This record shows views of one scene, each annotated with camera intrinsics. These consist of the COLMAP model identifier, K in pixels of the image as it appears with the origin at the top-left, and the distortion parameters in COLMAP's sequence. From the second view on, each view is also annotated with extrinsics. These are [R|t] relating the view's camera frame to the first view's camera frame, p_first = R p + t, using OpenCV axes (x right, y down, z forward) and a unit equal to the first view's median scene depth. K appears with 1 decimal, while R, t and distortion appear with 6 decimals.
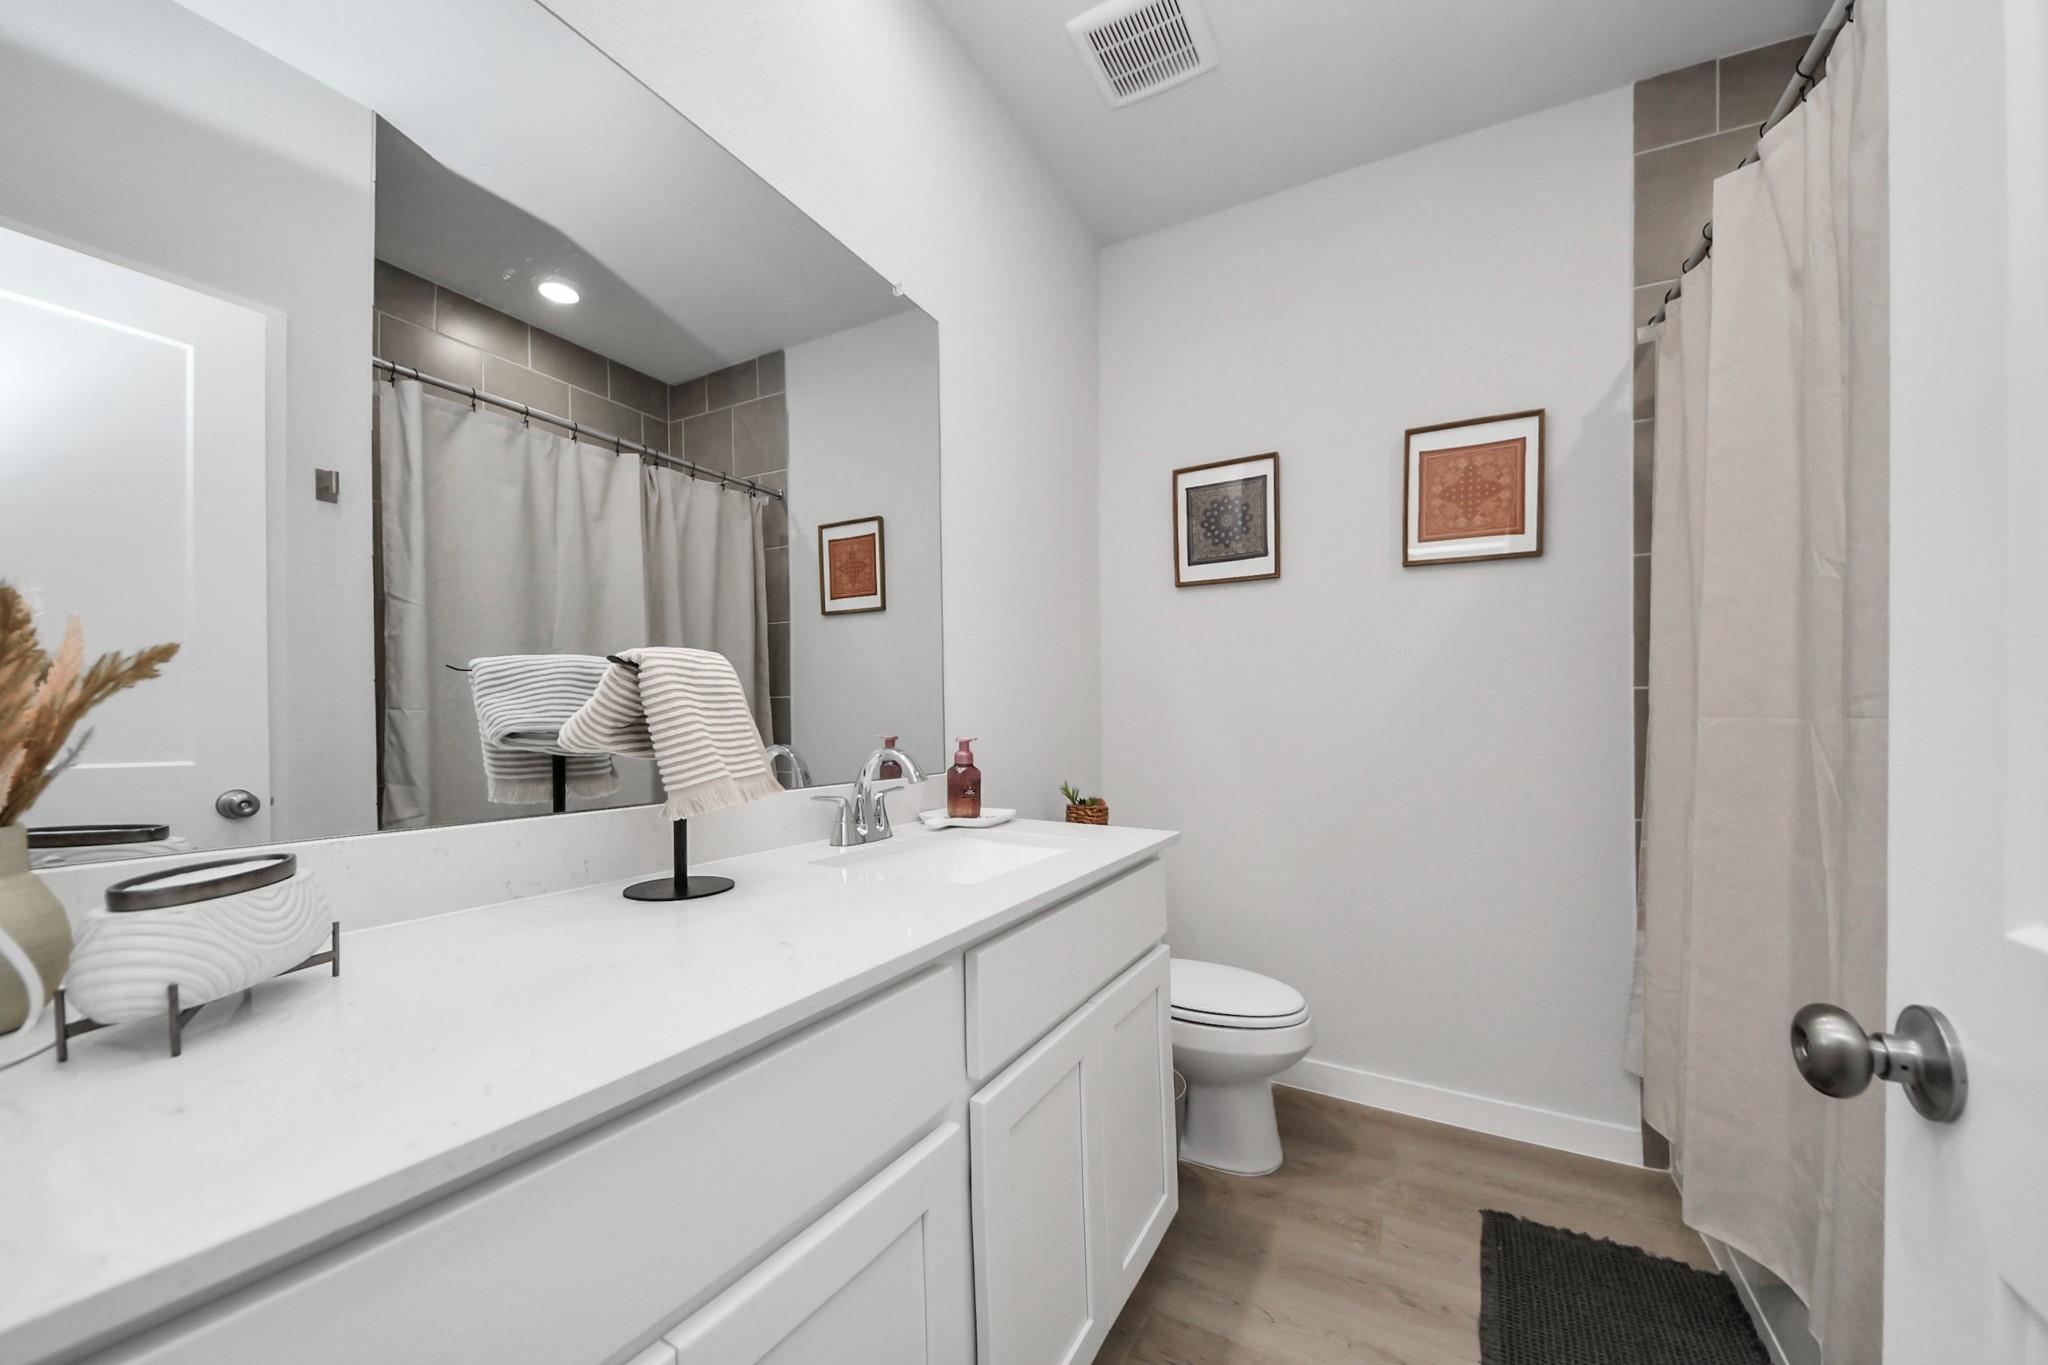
lens RADIAL K [[734.2, 0, 1019.8], [0, 734.2, 683.1], [0, 0, 1]] dist [0.029179, -0.020855]
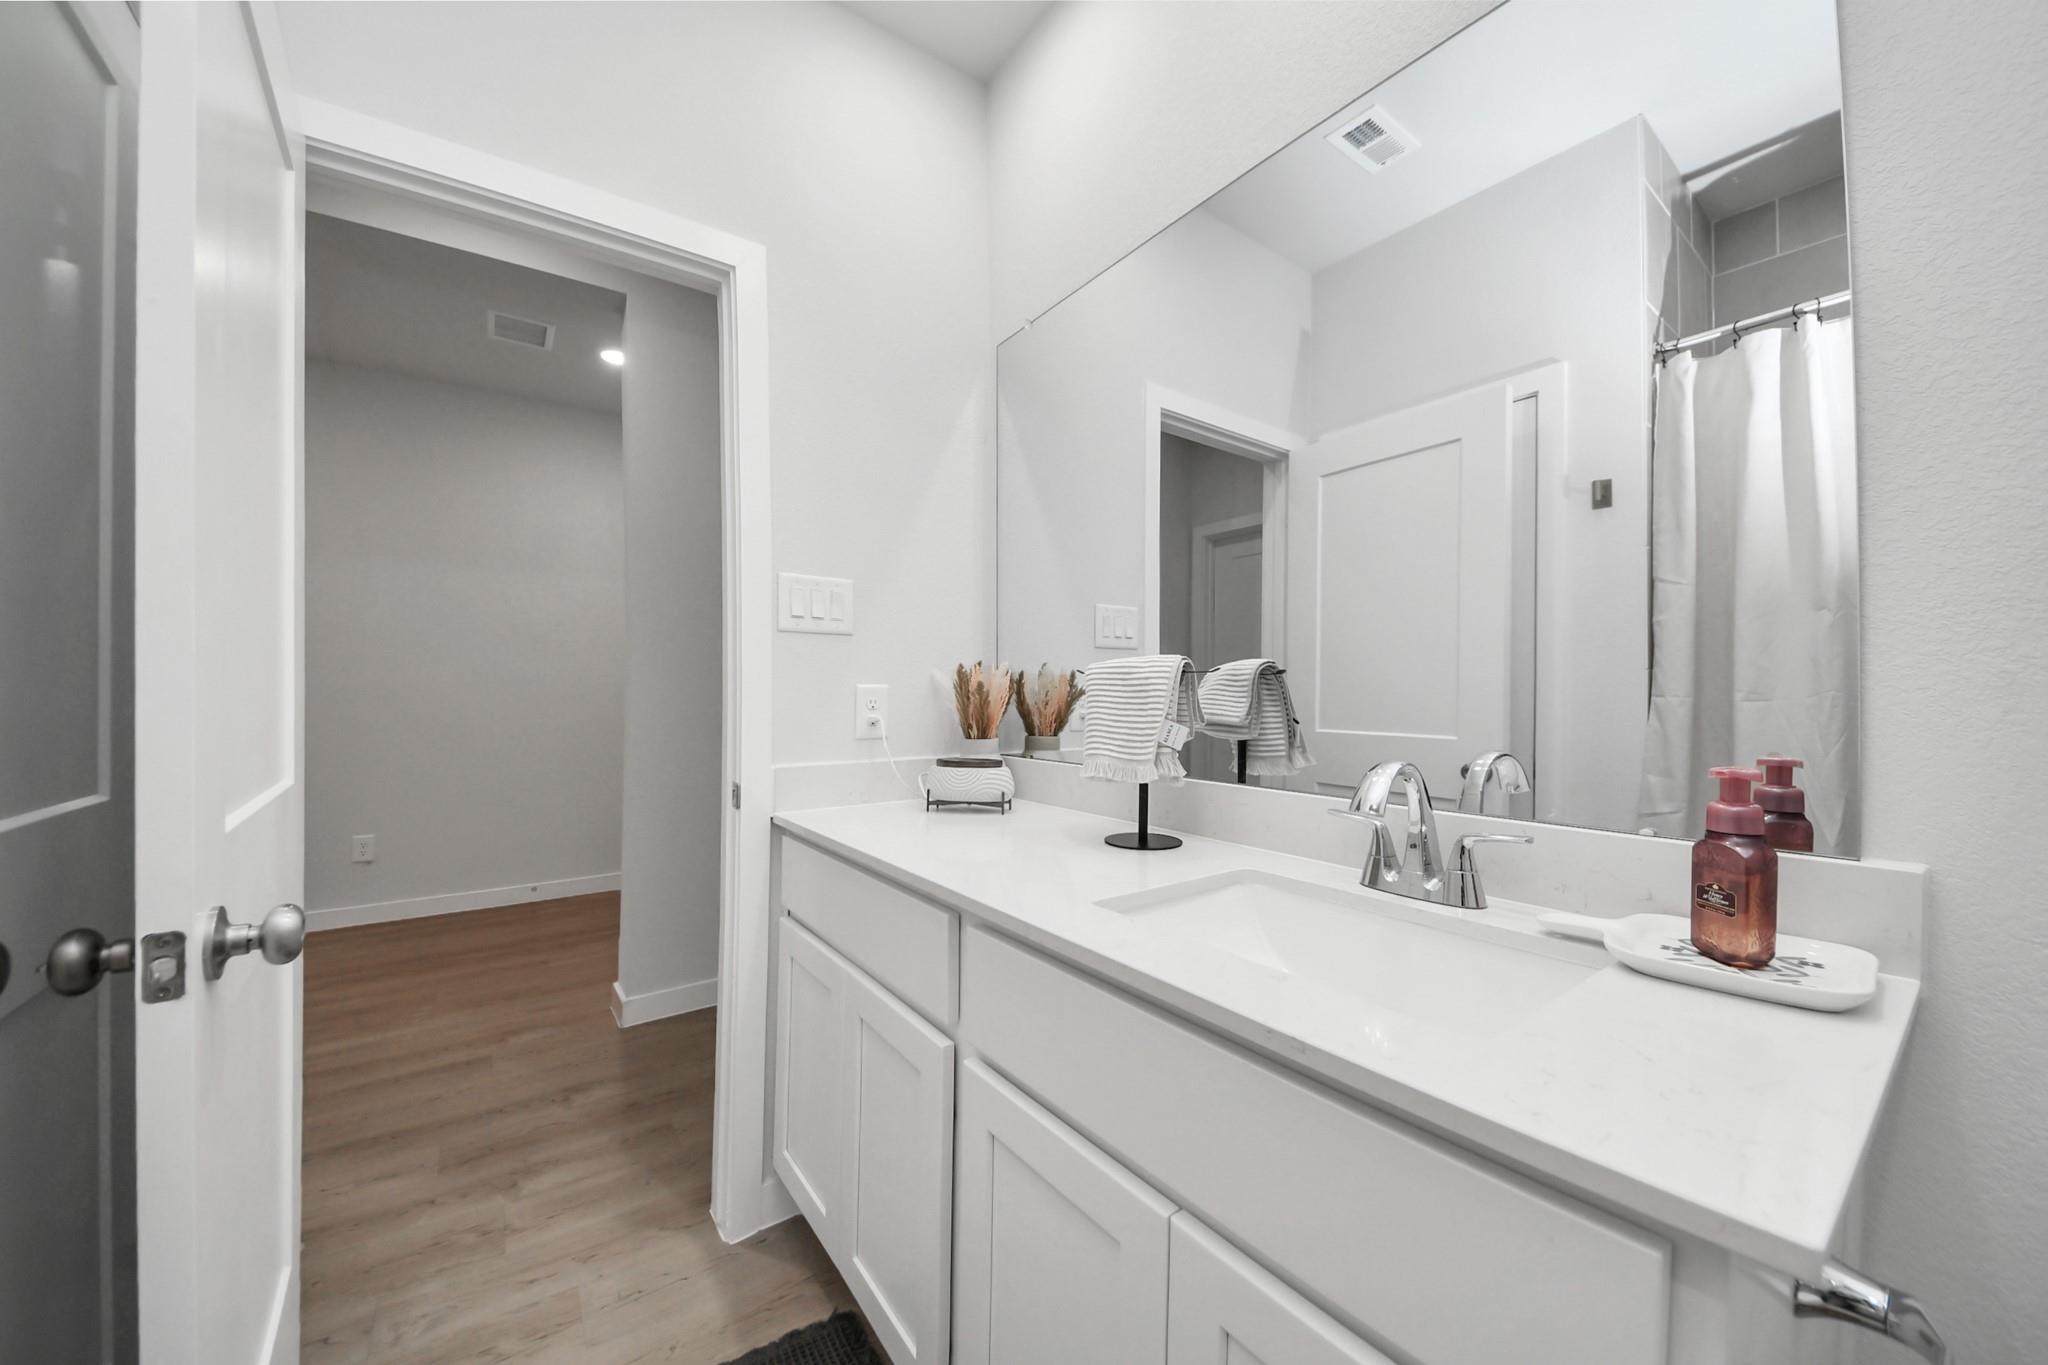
lens RADIAL K [[734.2, 0, 1019.8], [0, 734.2, 683.1], [0, 0, 1]] dist [0.029179, -0.020855]
pose [[-0.400973, -0.022795, -0.915806, 0.767674], [0.035603, 0.998547, -0.040442, 0.043337], [0.915398, -0.048822, -0.399579, 1.276144]]
